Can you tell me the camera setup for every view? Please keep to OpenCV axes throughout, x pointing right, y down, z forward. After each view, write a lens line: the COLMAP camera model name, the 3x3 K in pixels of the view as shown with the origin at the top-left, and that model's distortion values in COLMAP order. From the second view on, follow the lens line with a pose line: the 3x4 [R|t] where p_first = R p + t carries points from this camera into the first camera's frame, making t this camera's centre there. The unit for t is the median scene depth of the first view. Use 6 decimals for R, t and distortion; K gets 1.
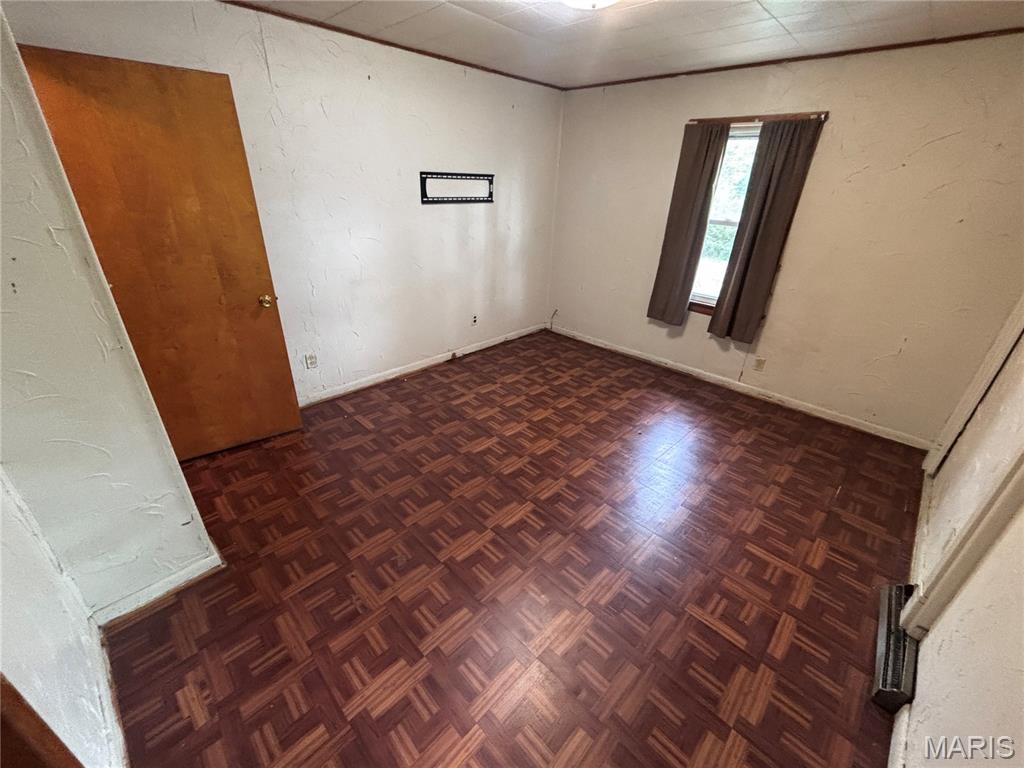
lens RADIAL K [[416.1, 0, 511.4], [0, 416.1, 374.5], [0, 0, 1]] dist [0.008962, -0.001058]
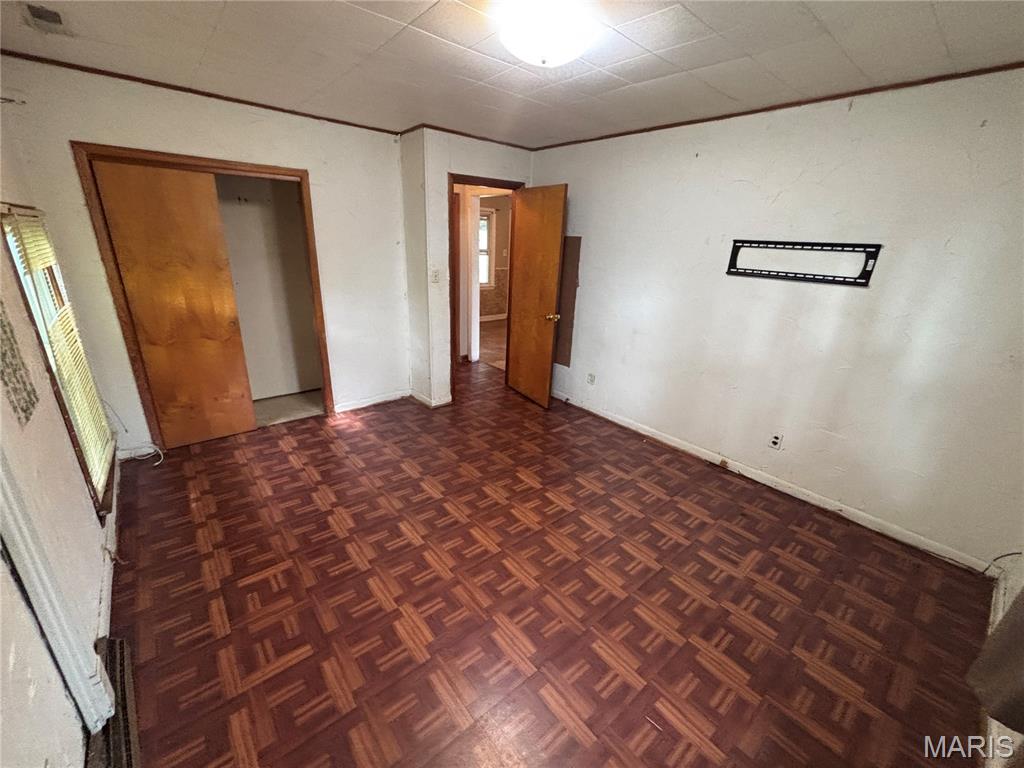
lens RADIAL K [[416.1, 0, 521.7], [0, 416.1, 379.8], [0, 0, 1]] dist [0.008962, -0.001058]
pose [[-0.069236, 0.292119, -0.953872, 0.682817], [-0.461842, 0.838144, 0.290201, -0.267272], [0.884256, 0.460631, 0.076883, 0.625013]]
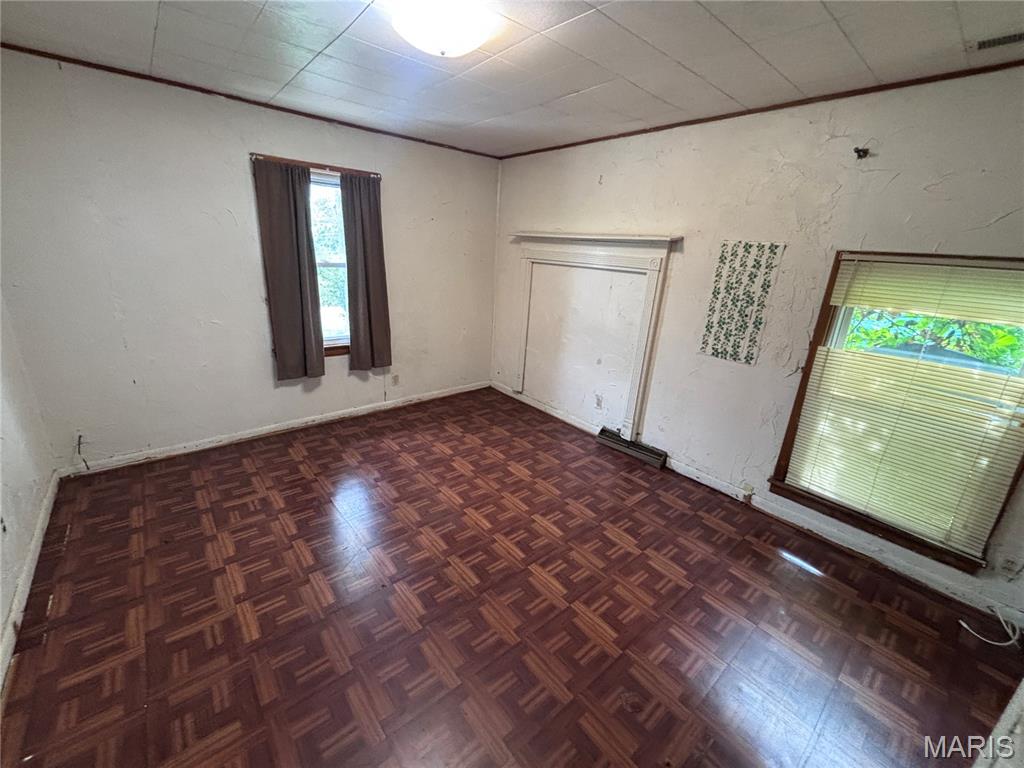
lens RADIAL K [[416.1, 0, 508.1], [0, 416.1, 378.2], [0, 0, 1]] dist [0.008962, -0.001058]
pose [[0.101302, -0.332052, 0.937806, -0.459385], [0.377270, 0.885066, 0.272625, -0.224705], [-0.920546, 0.326189, 0.214932, 0.459416]]
